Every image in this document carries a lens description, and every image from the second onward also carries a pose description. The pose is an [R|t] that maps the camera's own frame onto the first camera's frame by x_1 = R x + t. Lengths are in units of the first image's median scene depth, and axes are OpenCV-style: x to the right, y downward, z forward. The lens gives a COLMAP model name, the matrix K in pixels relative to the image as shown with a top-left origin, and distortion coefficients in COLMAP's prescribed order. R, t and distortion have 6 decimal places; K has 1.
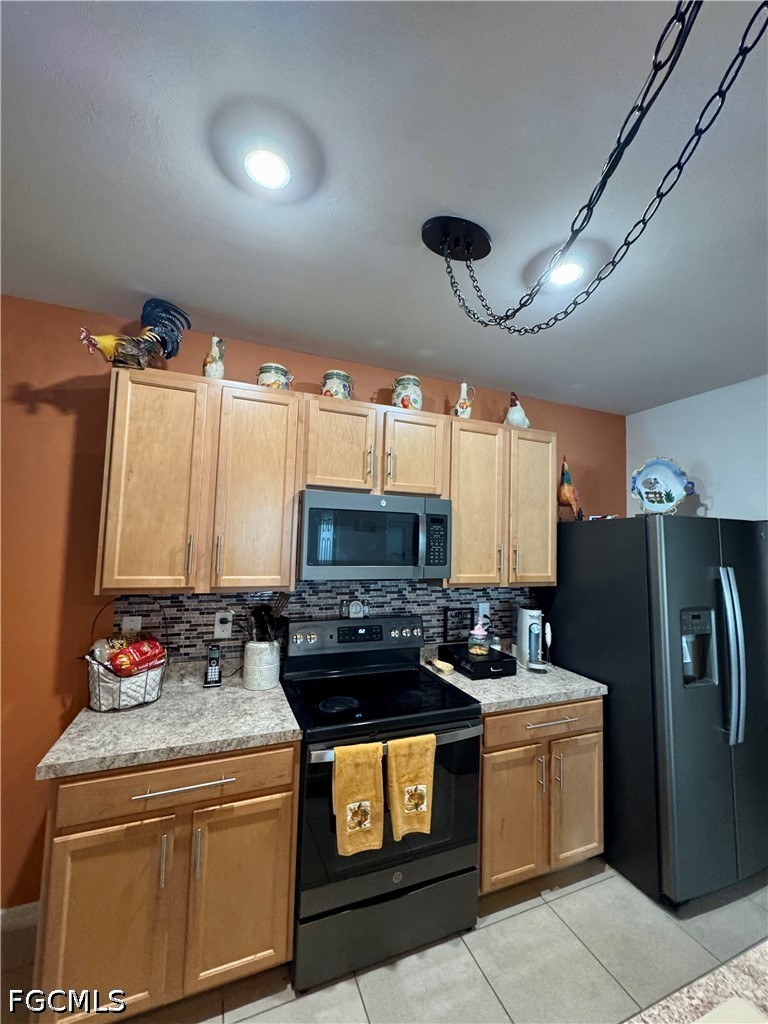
lens RADIAL K [[408.9, 0, 383.7], [0, 408.9, 510.7], [0, 0, 1]] dist [-0.002513, 0.000208]
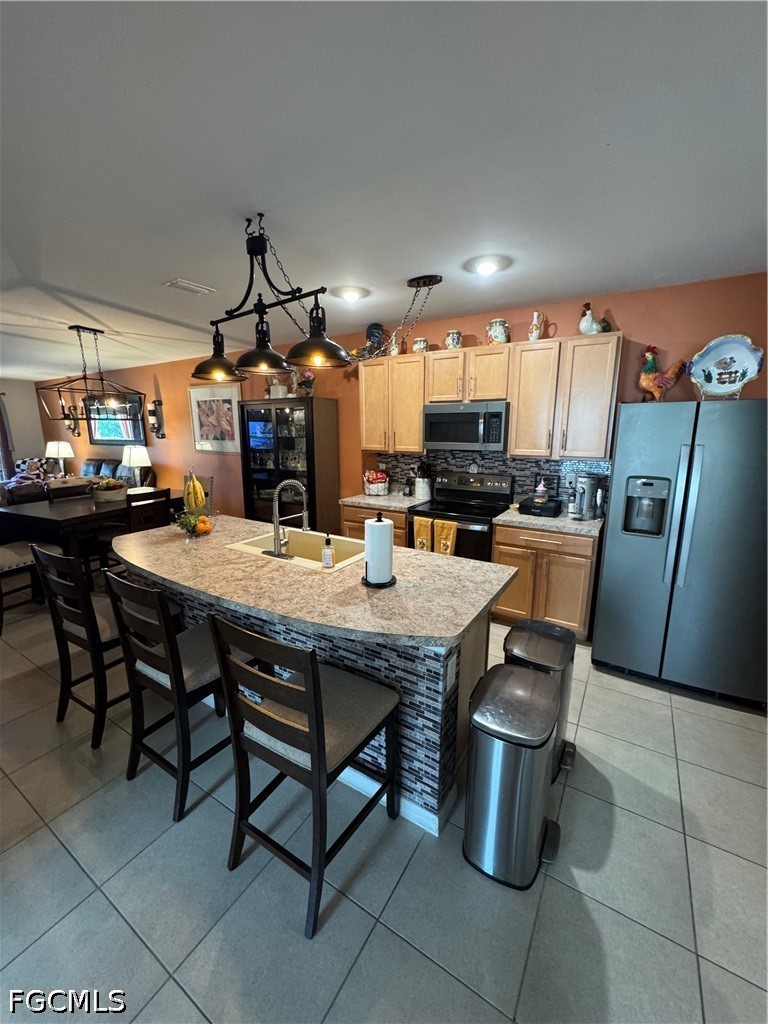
lens RADIAL K [[408.9, 0, 383.7], [0, 408.9, 510.7], [0, 0, 1]] dist [-0.002513, 0.000208]
pose [[0.588023, 0.134732, -0.797544, 1.268277], [0.078551, 0.971856, 0.222095, -0.005403], [0.805021, -0.193245, 0.560891, -0.376678]]
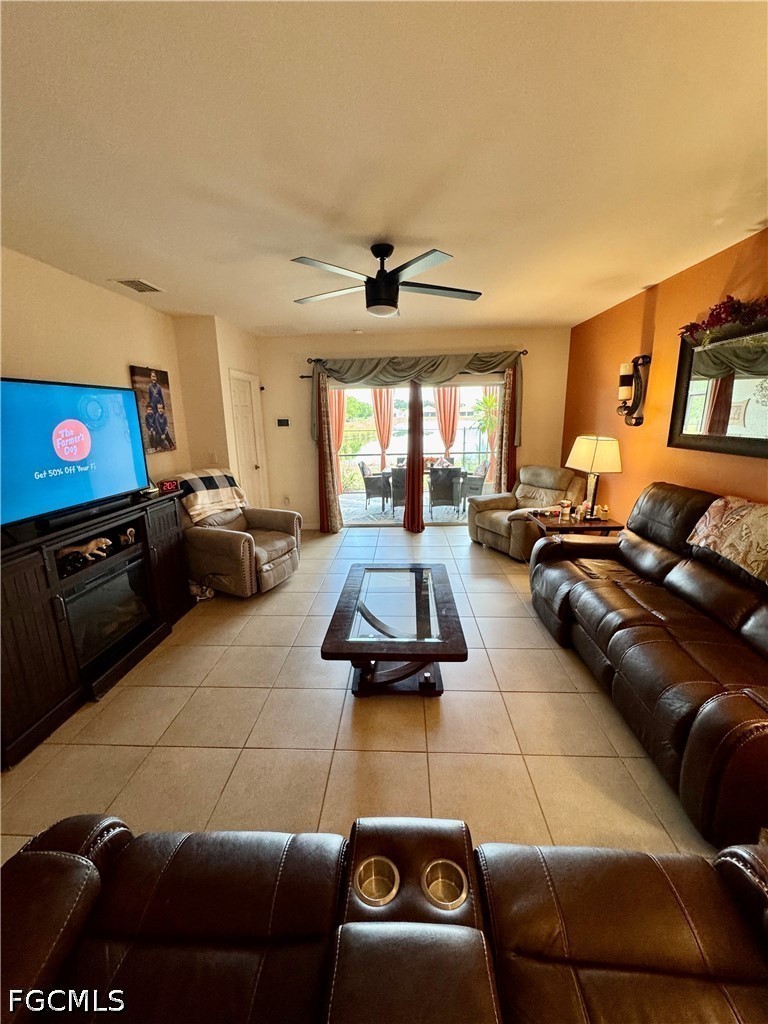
lens RADIAL K [[408.9, 0, 383.7], [0, 408.9, 510.7], [0, 0, 1]] dist [-0.002513, 0.000208]
pose [[-0.414600, 0.187113, -0.890559, -1.733642], [0.072044, 0.982310, 0.172850, -0.083735], [0.907147, 0.007504, -0.420746, -0.659359]]
